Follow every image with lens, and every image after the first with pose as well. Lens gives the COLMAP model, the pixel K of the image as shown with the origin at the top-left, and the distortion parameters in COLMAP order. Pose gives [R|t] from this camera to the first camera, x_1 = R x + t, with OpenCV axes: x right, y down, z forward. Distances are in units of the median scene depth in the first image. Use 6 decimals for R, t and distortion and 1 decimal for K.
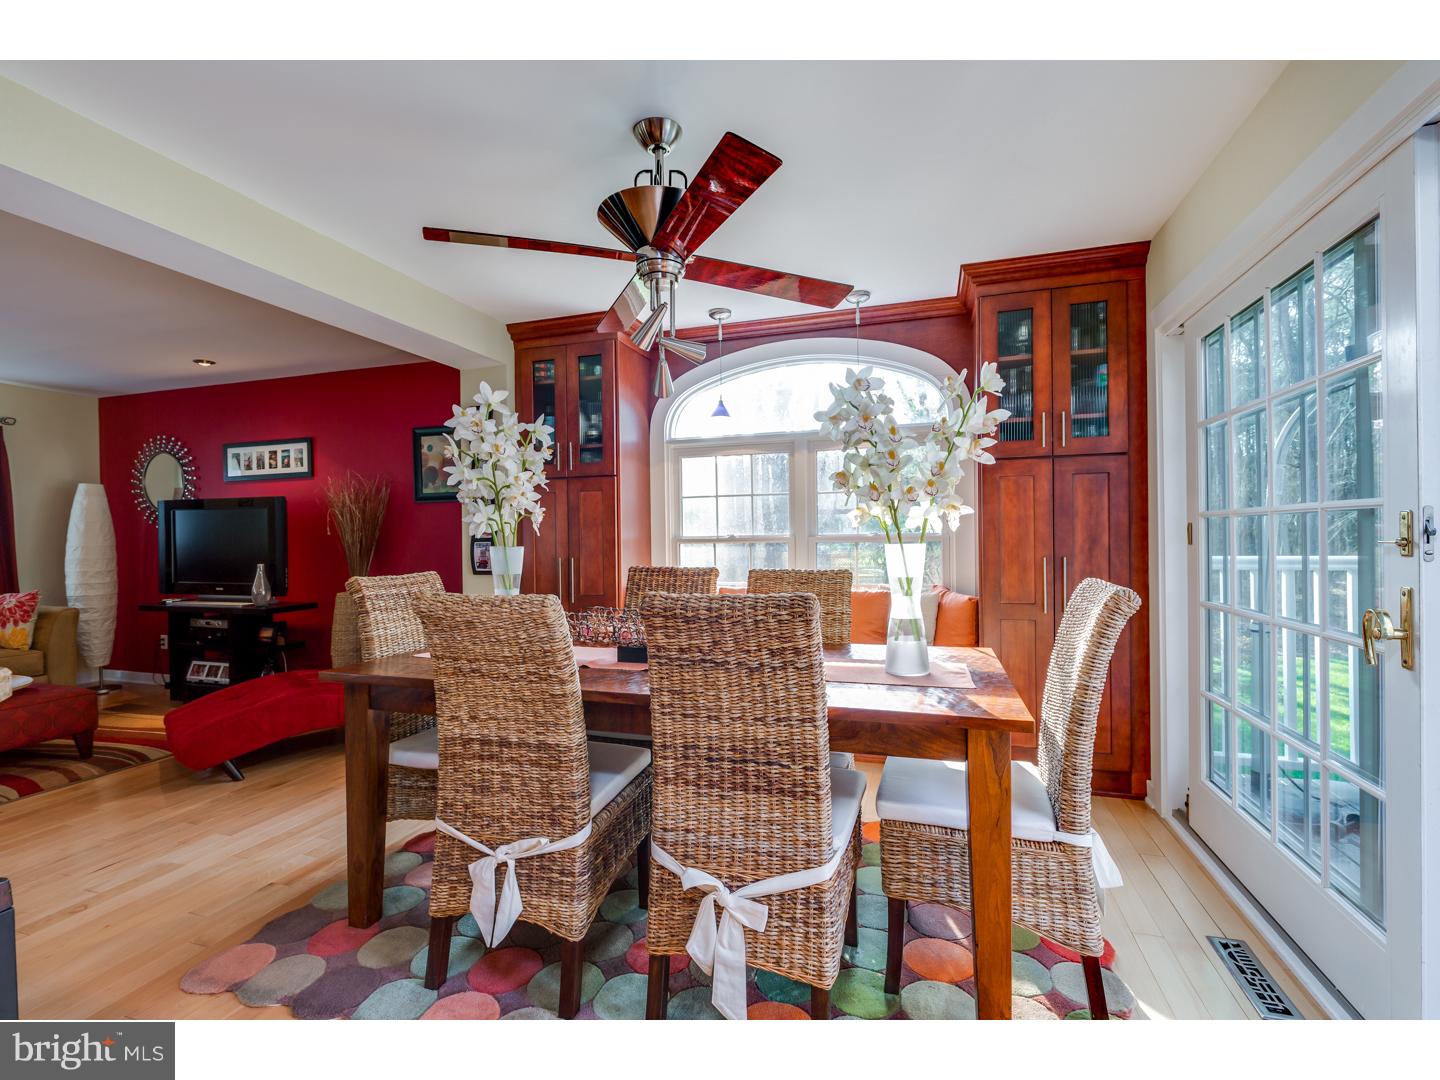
lens RADIAL K [[648.7, 0, 720.0], [0, 648.7, 540.0], [0, 0, 1]] dist [-0.001347, -0.000156]
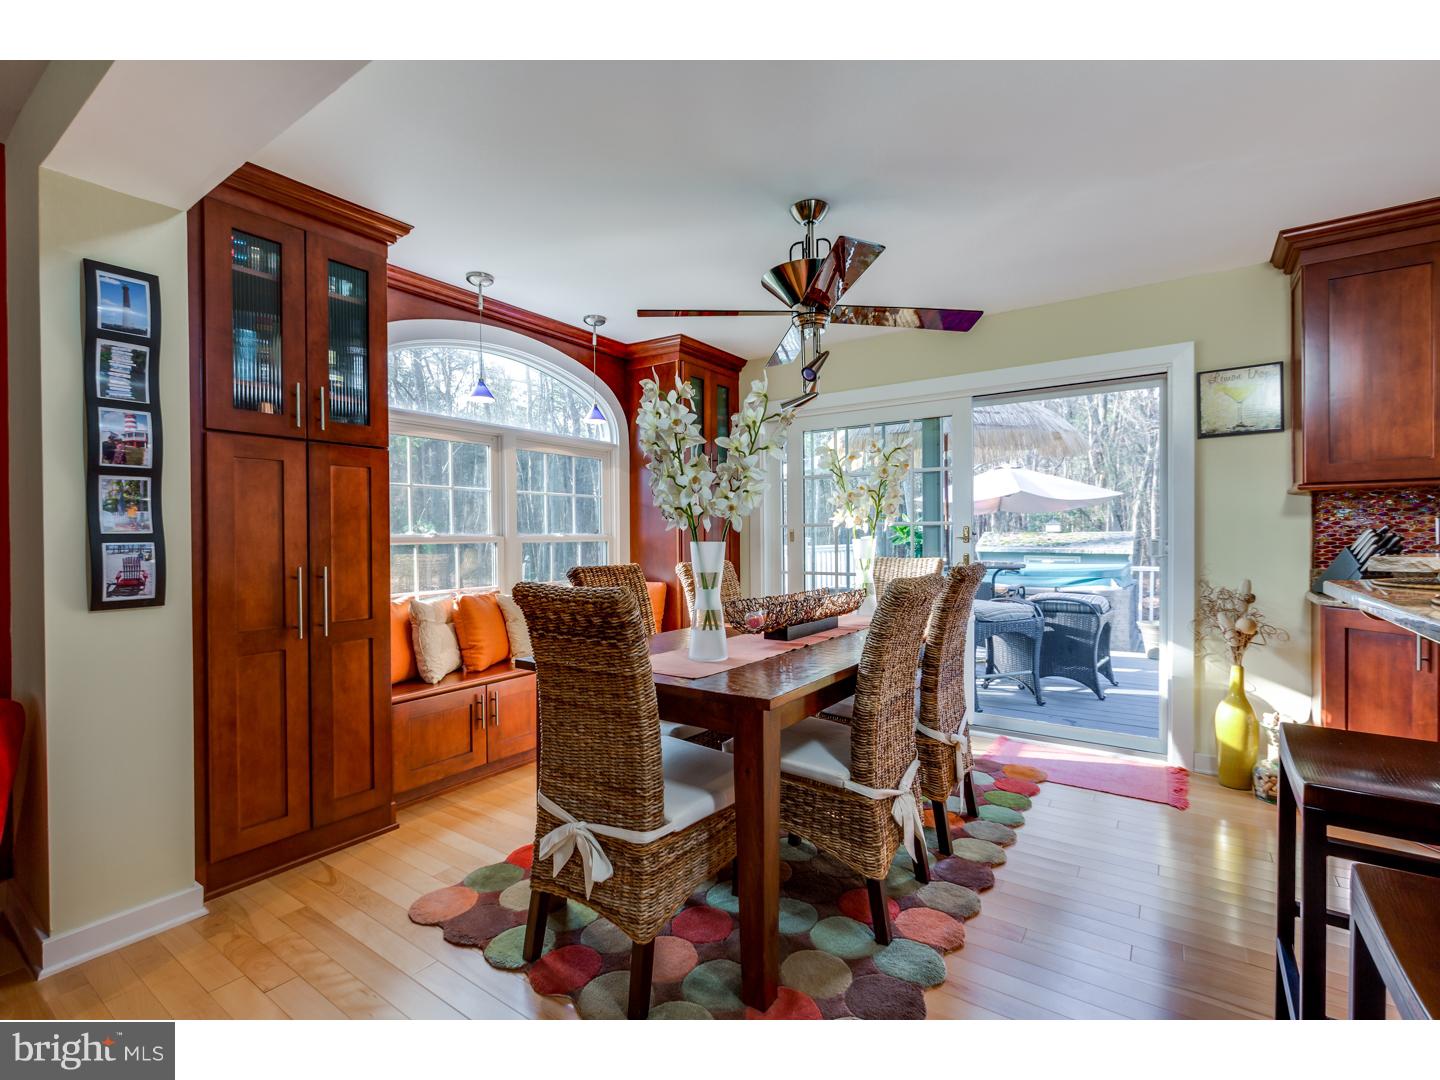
lens RADIAL K [[648.7, 0, 720.0], [0, 648.7, 540.0], [0, 0, 1]] dist [-0.001347, -0.000156]
pose [[0.299105, 0.001469, 0.954219, -1.490609], [0.008144, 0.999958, -0.004092, 0.014943], [-0.954186, 0.008995, 0.299080, 0.879874]]
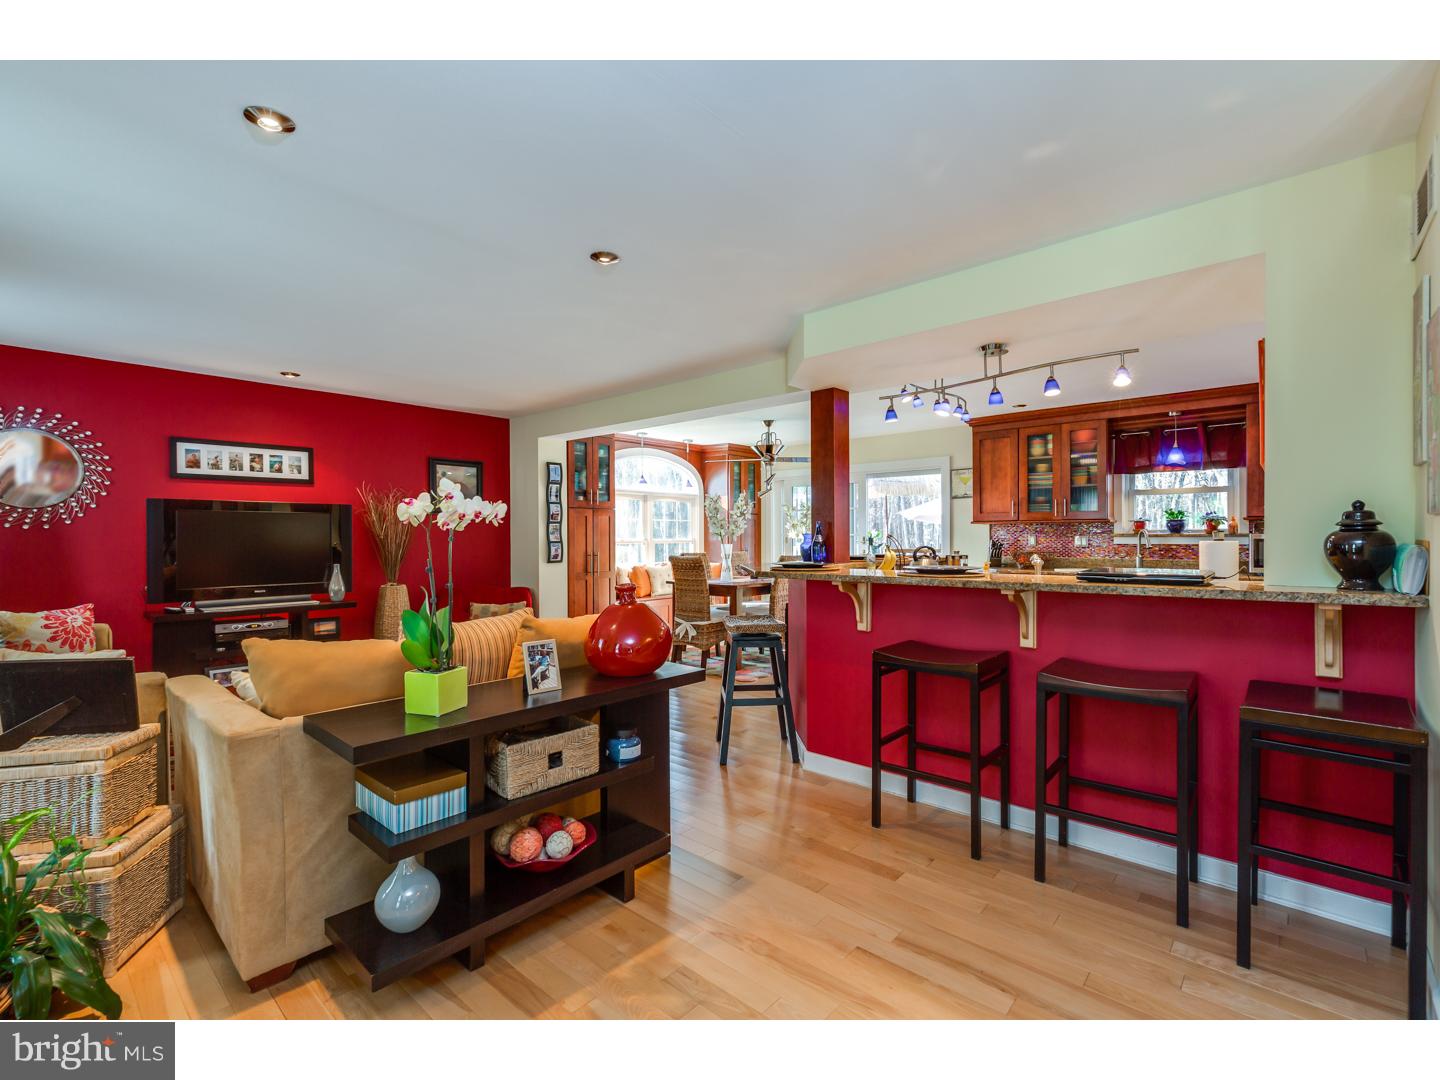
lens RADIAL K [[641.2, 0, 735.3], [0, 641.2, 541.3], [0, 0, 1]] dist [-0.001388, -0.000786]
pose [[0.397880, 0.000328, 0.917438, -3.622708], [0.004078, 0.999989, -0.002126, 0.006903], [-0.917429, 0.004587, 0.397874, -0.203503]]
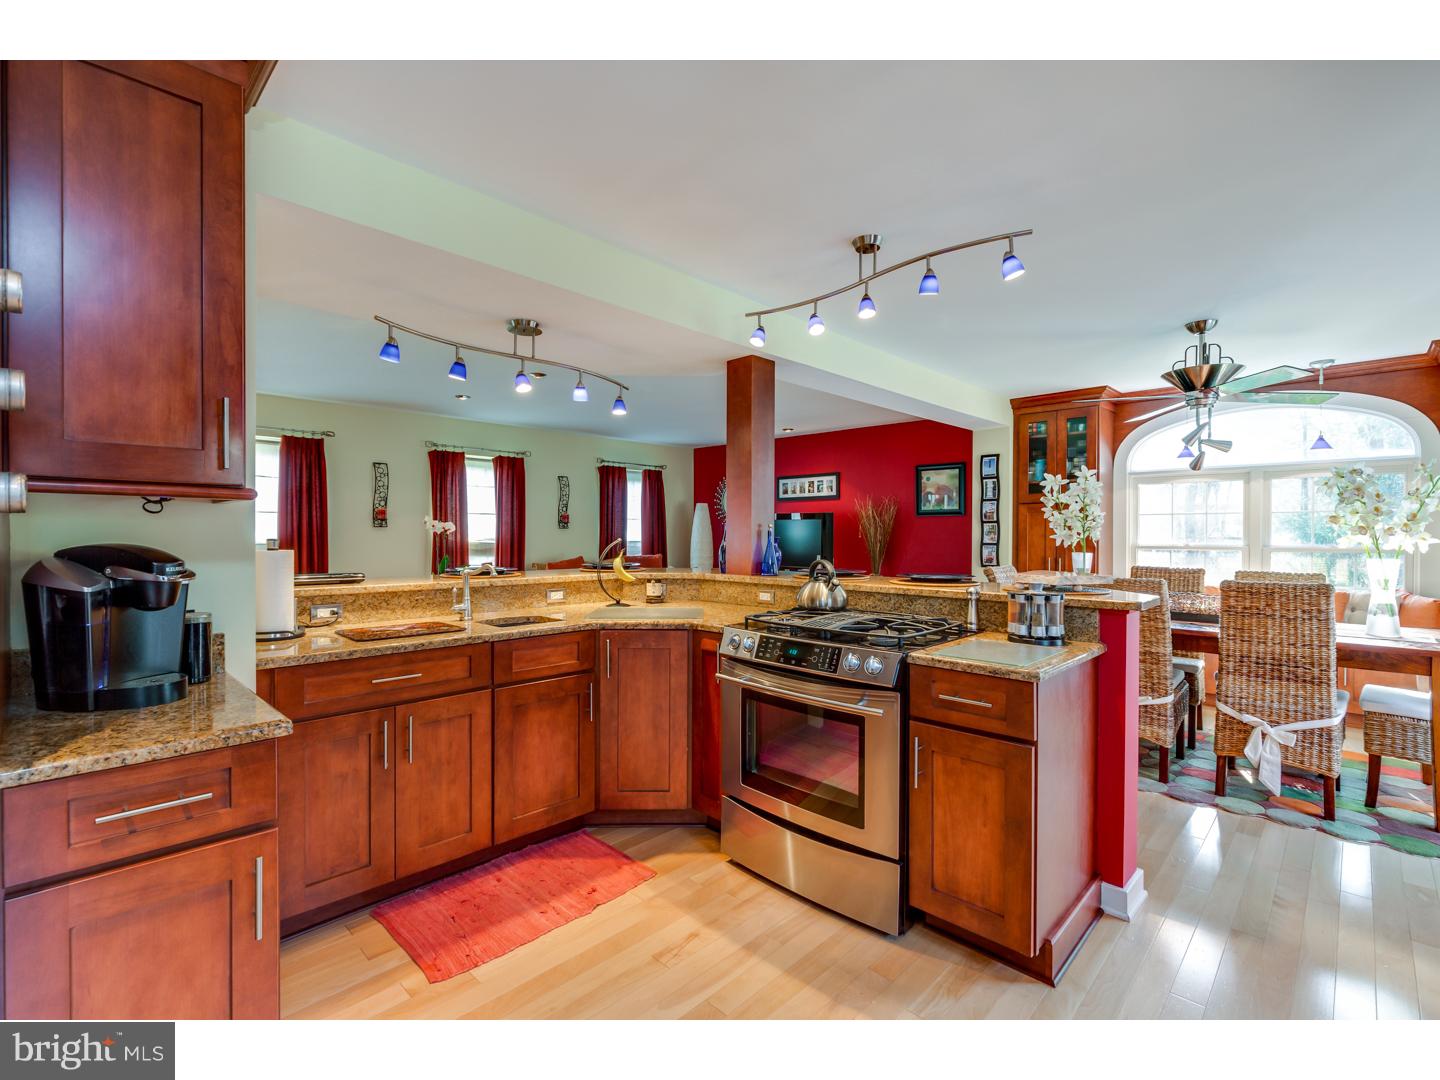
lens RADIAL K [[659.4, 0, 720.0], [0, 659.4, 540.0], [0, 0, 1]] dist [-0.002701, 0.000753]
pose [[0.895293, 0.018010, -0.445113, -0.520598], [-0.013850, 0.999825, 0.012597, -0.043838], [0.445262, -0.005114, 0.895386, -1.358555]]
